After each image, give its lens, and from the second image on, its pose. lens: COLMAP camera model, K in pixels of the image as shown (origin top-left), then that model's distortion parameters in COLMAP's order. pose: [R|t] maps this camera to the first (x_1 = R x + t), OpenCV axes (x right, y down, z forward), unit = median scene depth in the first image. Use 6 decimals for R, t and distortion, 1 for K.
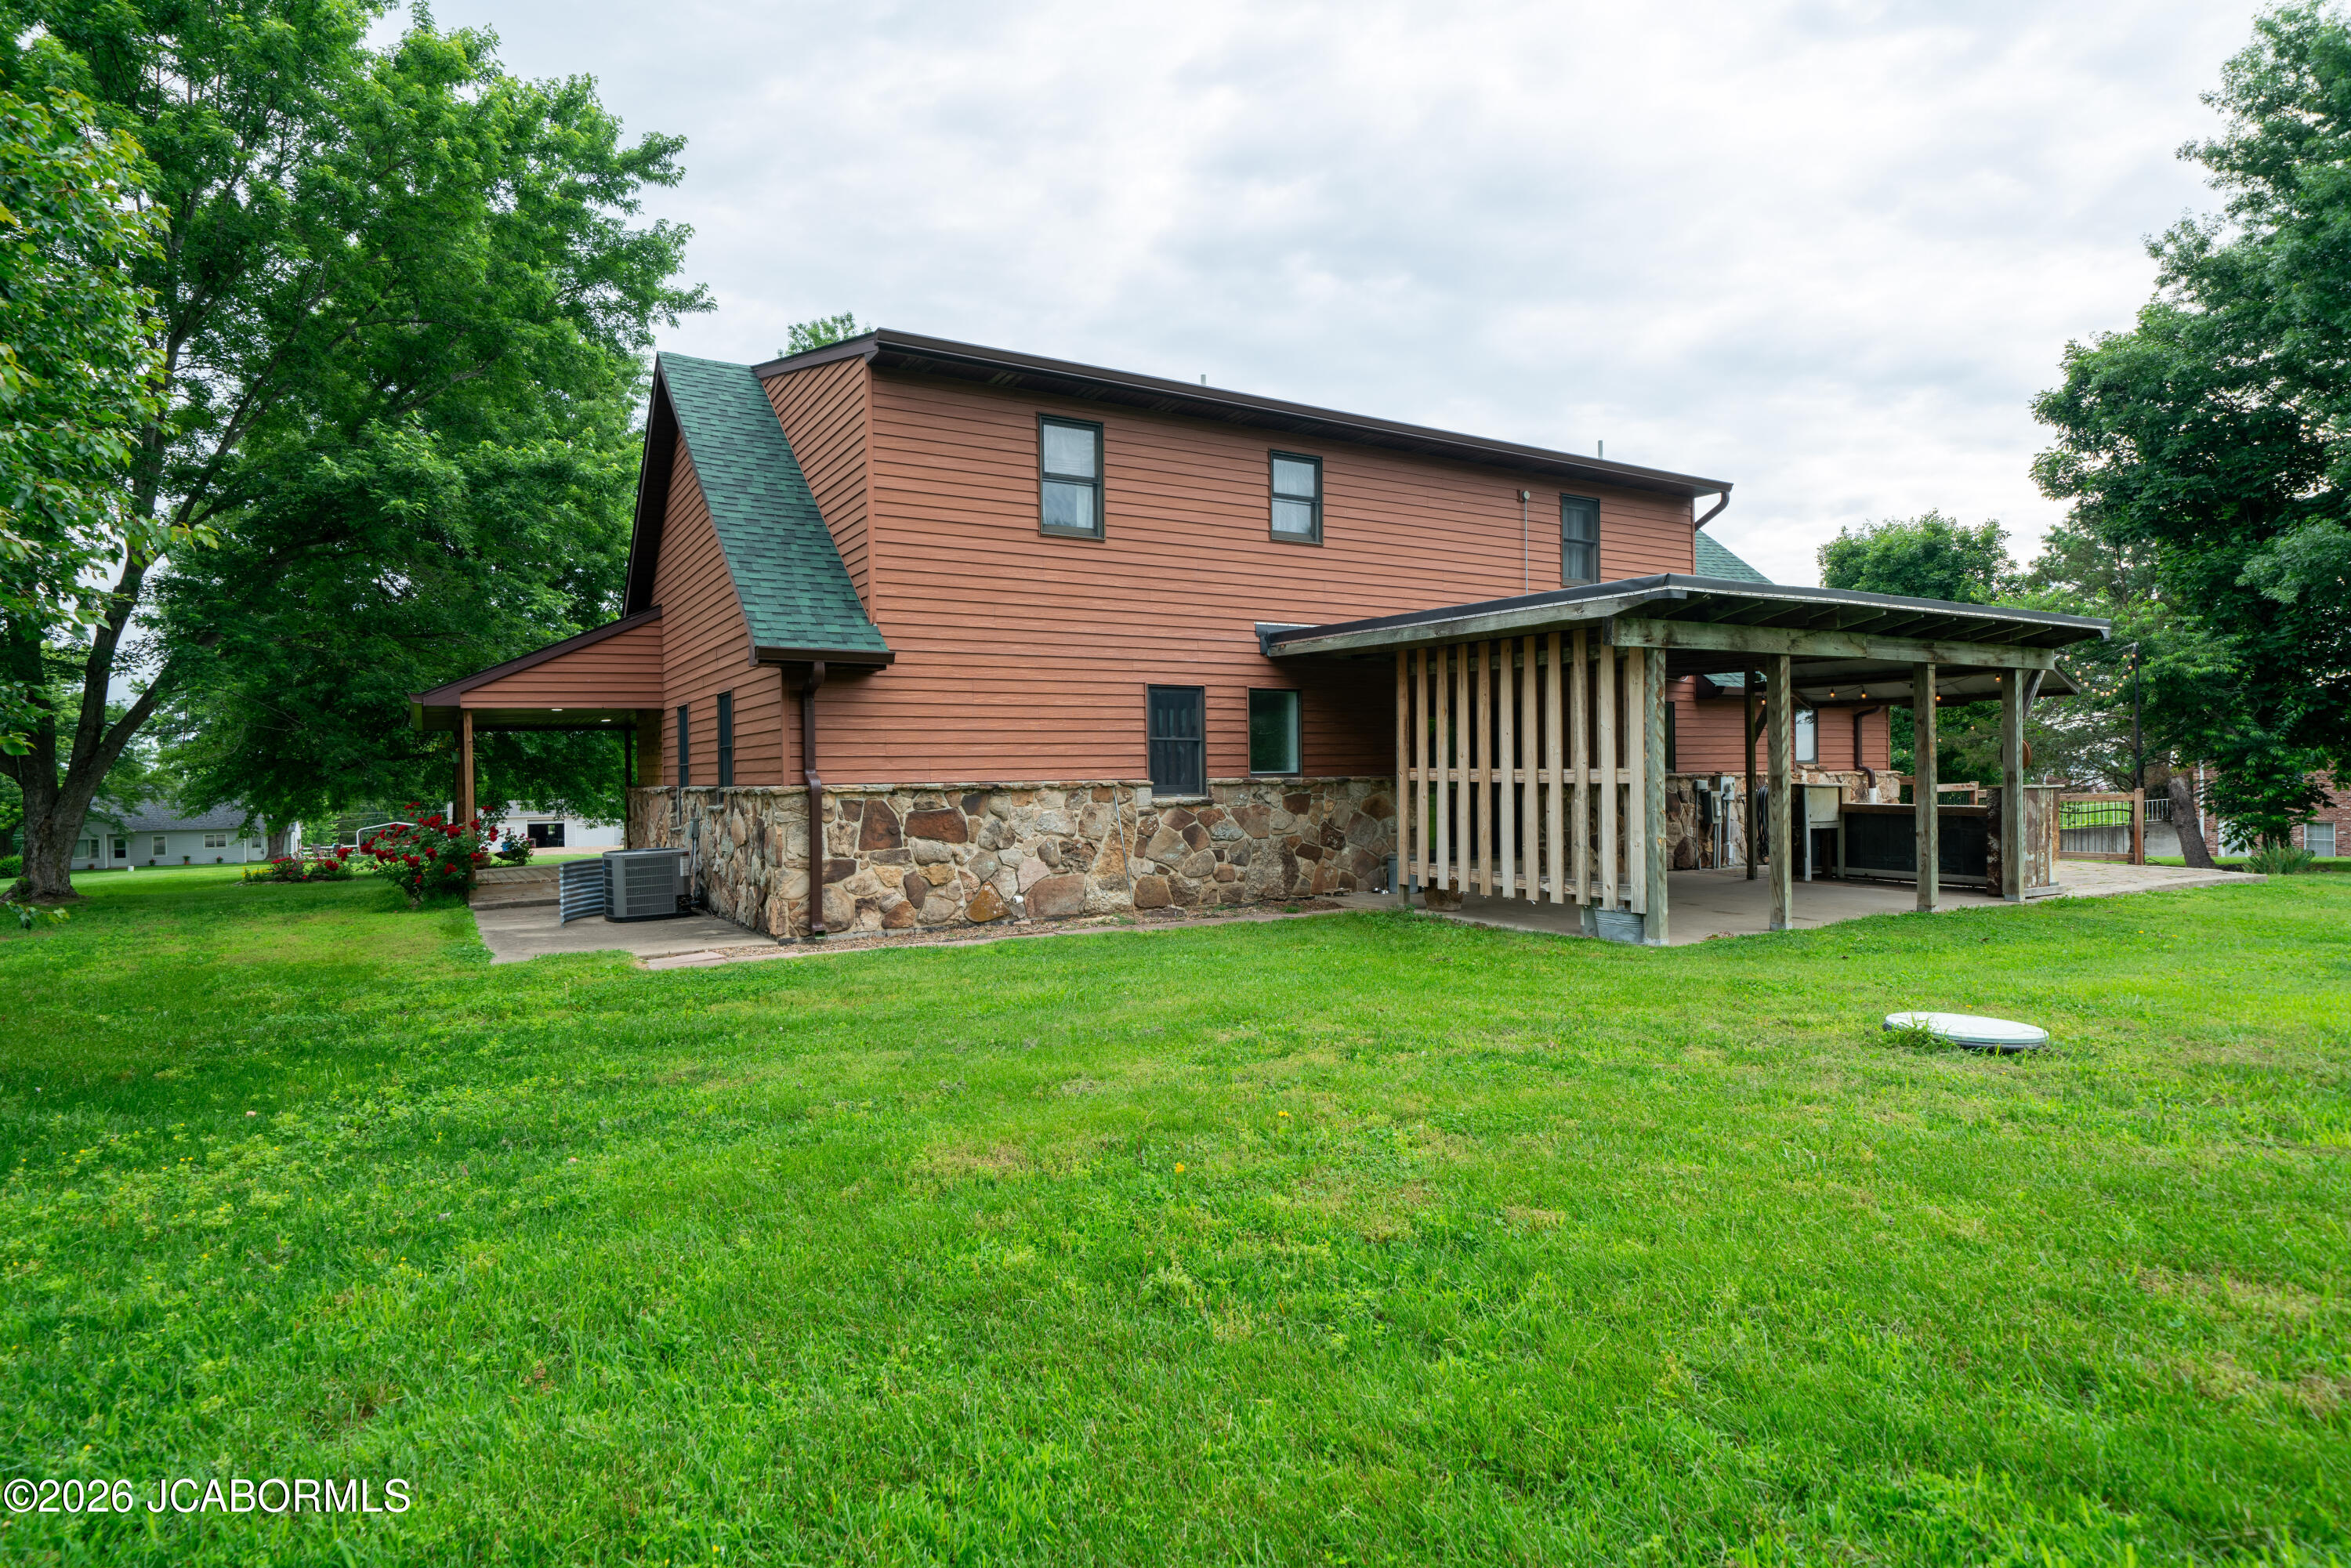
lens RADIAL K [[1227.3, 0, 1174.1], [0, 1227.3, 779.3], [0, 0, 1]] dist [-0.003069, -0.000151]
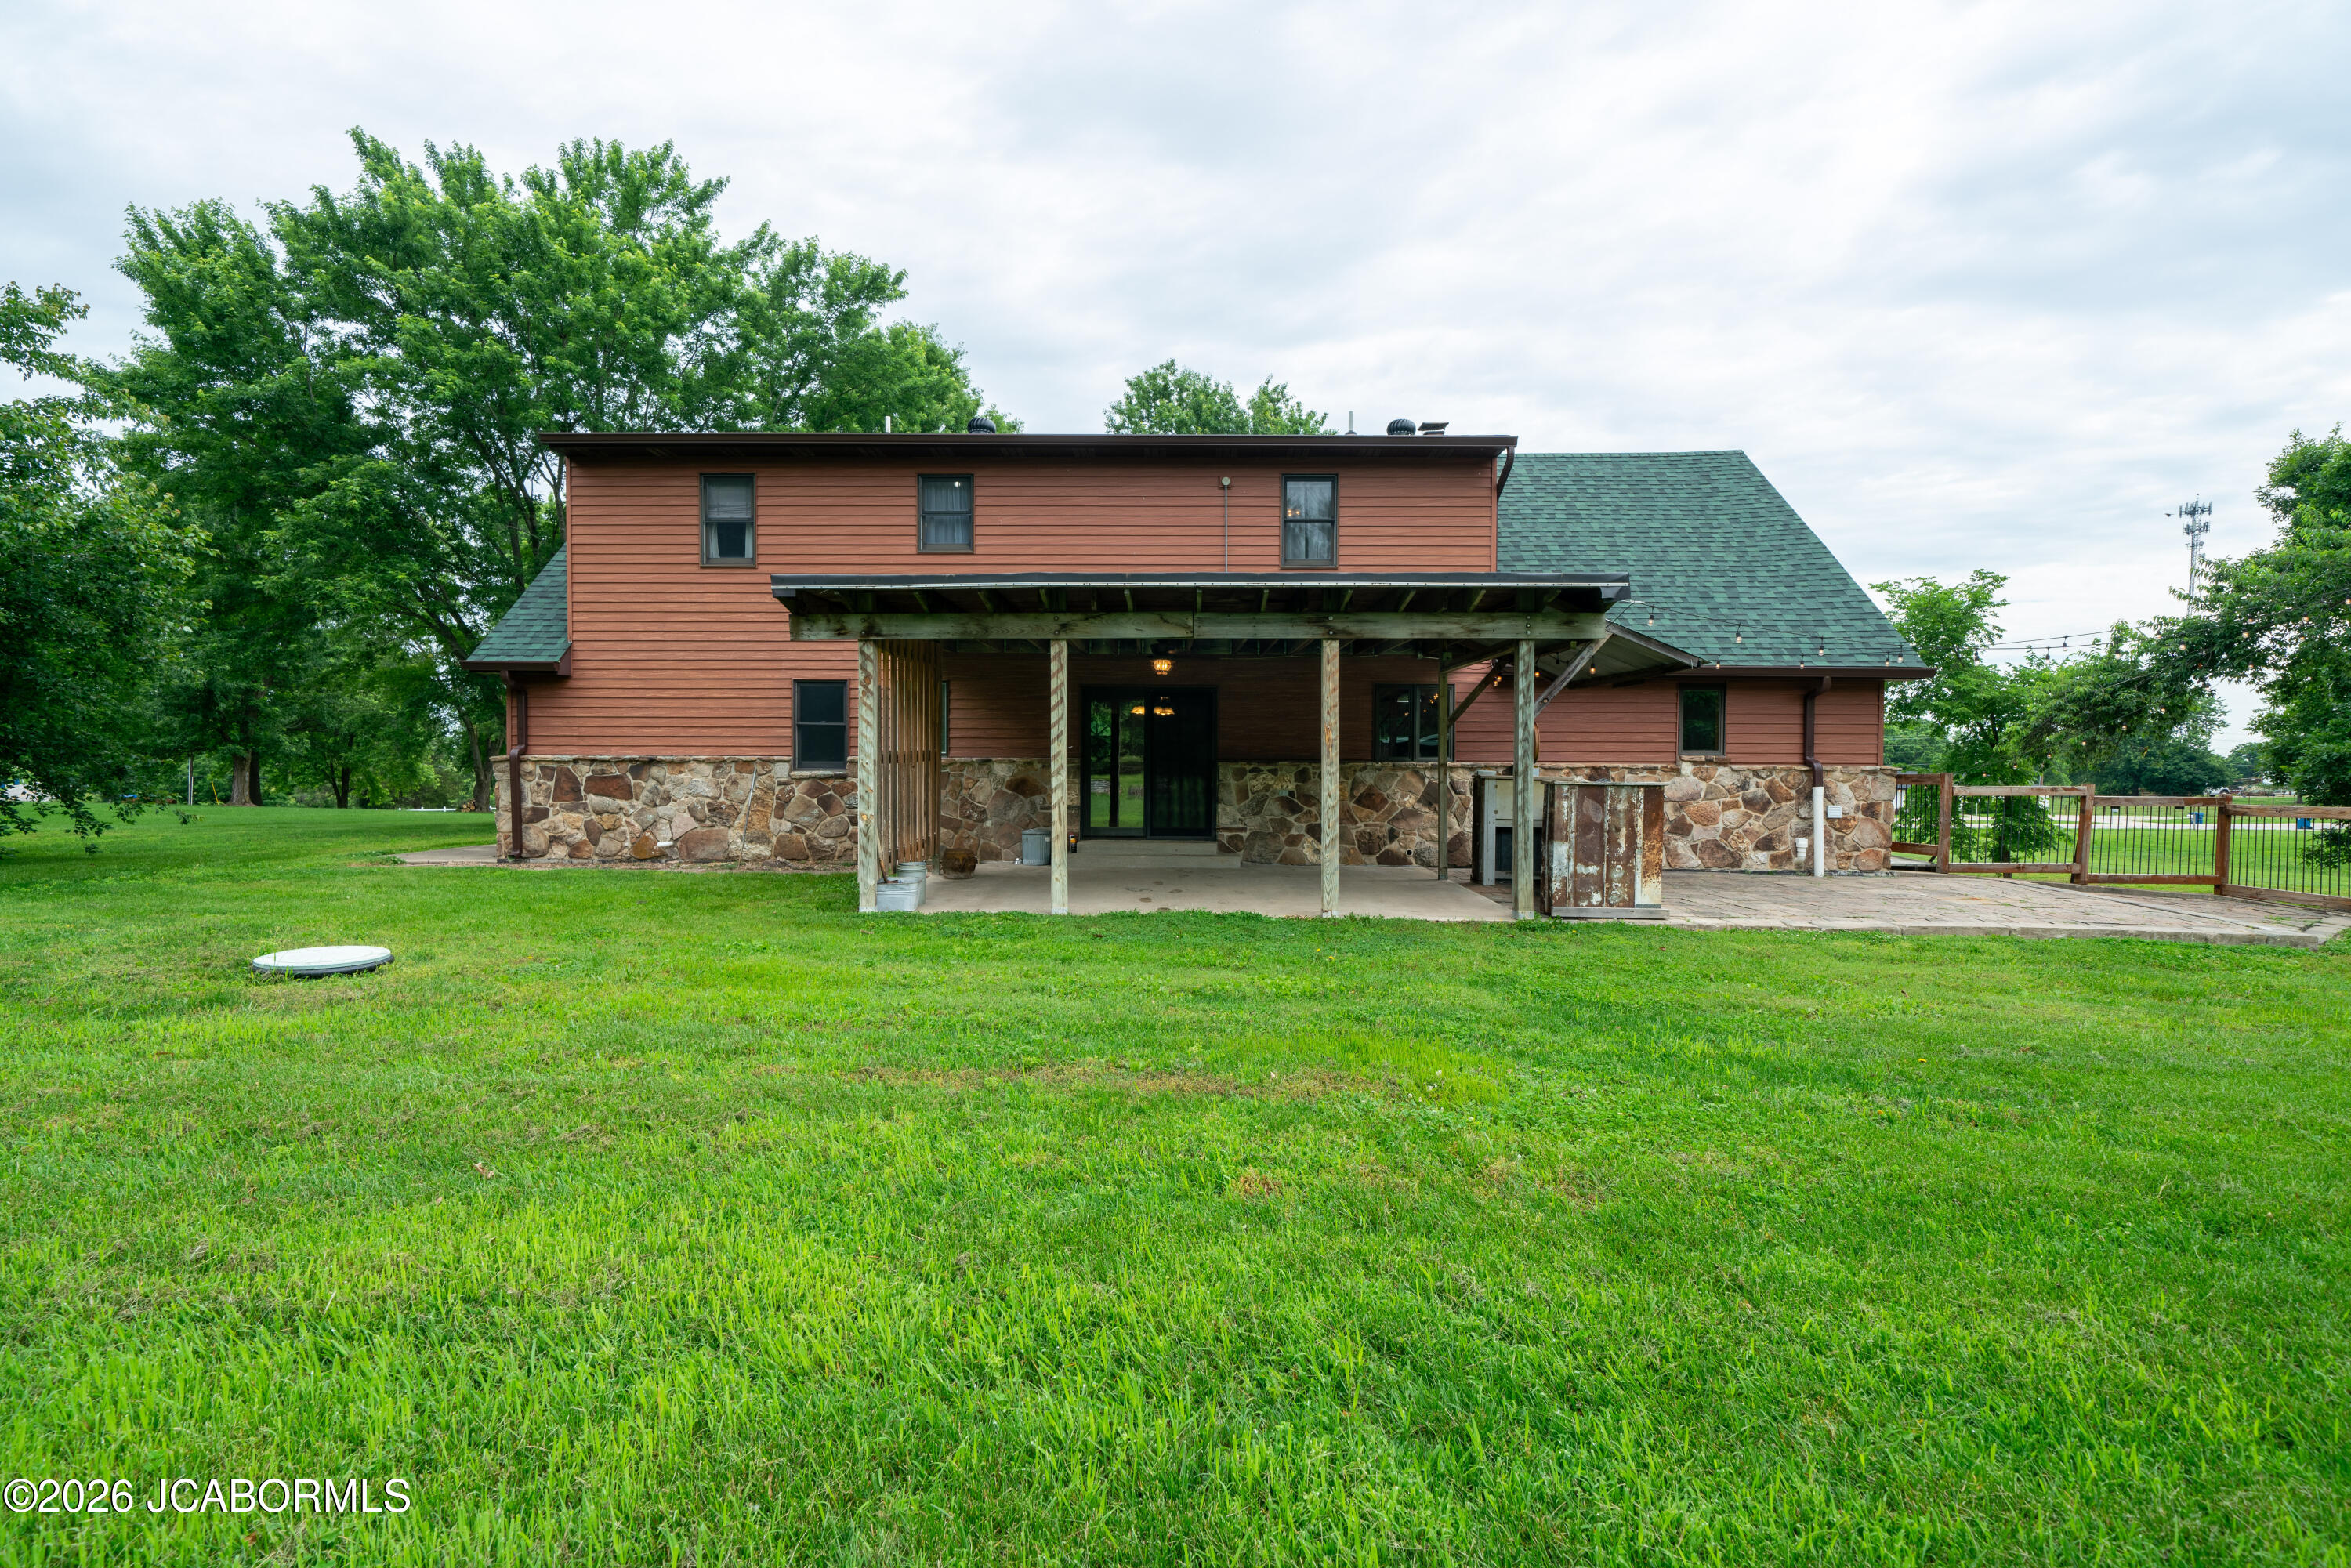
lens RADIAL K [[1091.2, 0, 1176.6], [0, 1091.2, 773.3], [0, 0, 1]] dist [-0.001175, 0.000027]
pose [[0.847396, 0.026919, -0.530279, 0.952530], [-0.018623, 0.999606, 0.020983, -0.013934], [0.530635, -0.007906, 0.847564, 0.287671]]
